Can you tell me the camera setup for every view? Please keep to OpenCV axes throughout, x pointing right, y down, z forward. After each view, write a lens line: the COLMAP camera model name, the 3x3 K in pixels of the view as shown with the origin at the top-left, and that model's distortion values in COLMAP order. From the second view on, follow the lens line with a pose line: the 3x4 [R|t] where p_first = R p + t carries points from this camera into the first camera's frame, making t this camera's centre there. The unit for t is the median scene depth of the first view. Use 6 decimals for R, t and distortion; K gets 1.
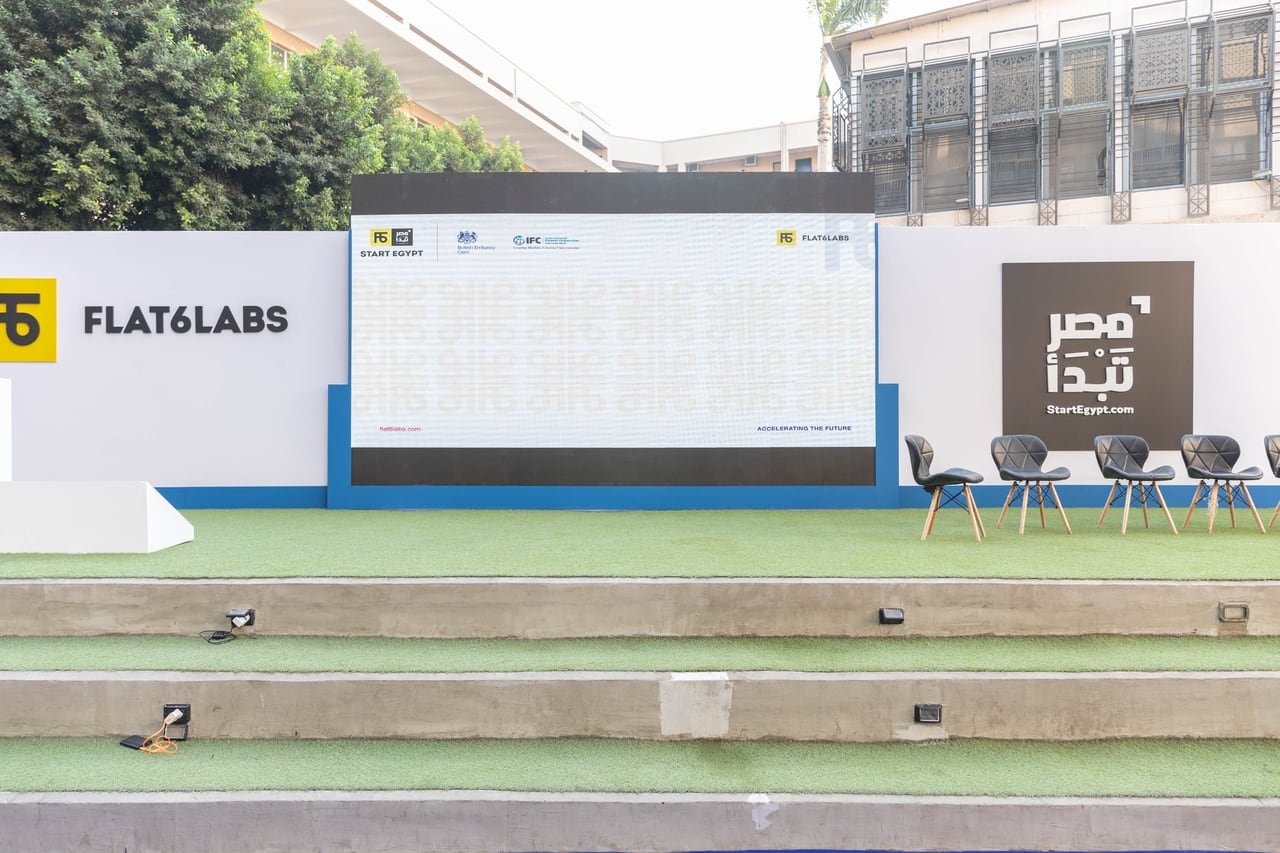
lens RADIAL K [[861.7, 0, 640.0], [0, 861.7, 426.5], [0, 0, 1]] dist [0.005051, 0.002167]
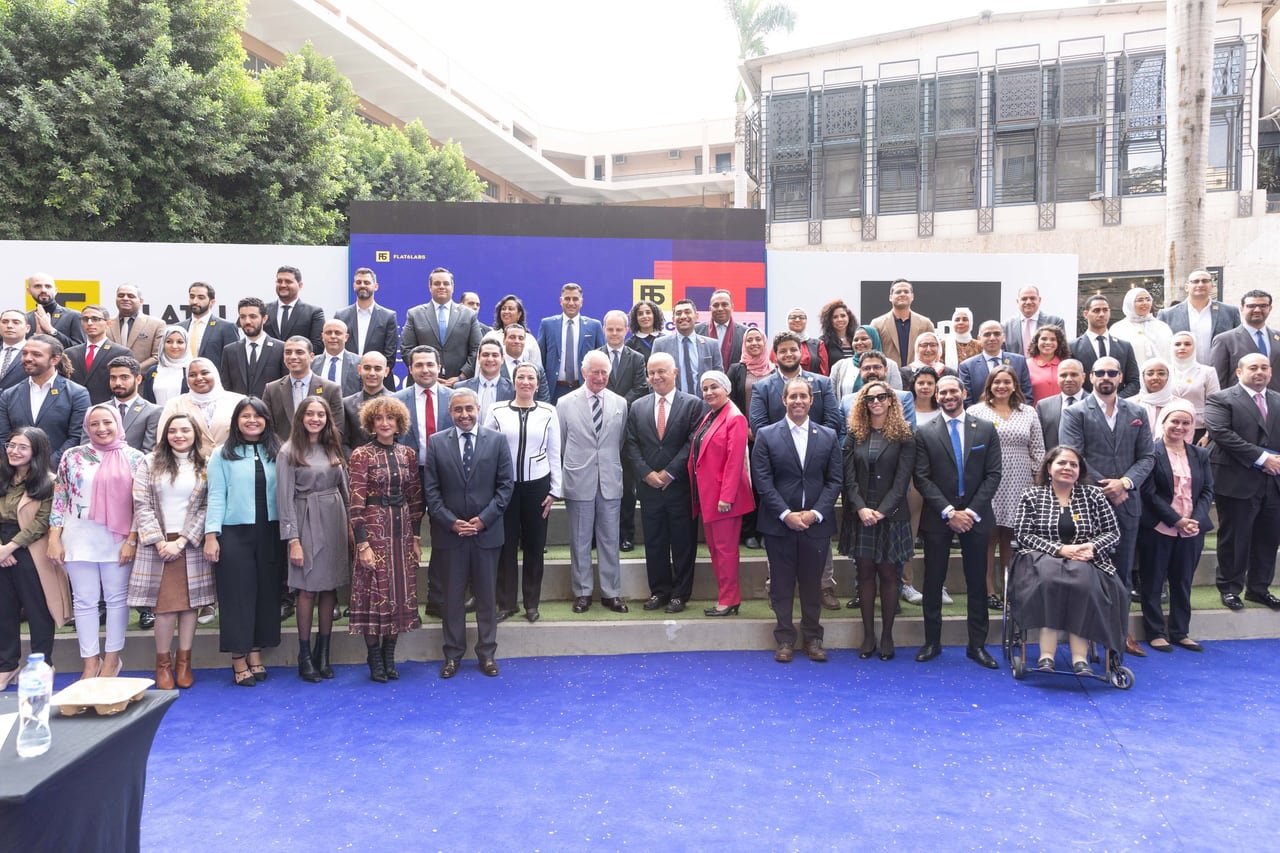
lens RADIAL K [[861.7, 0, 640.0], [0, 861.7, 426.5], [0, 0, 1]] dist [0.005051, 0.002167]
pose [[0.996064, 0.000824, 0.088634, -0.021010], [-0.002901, 0.999724, 0.023307, 0.001310], [-0.088590, -0.023473, 0.995792, -0.196356]]
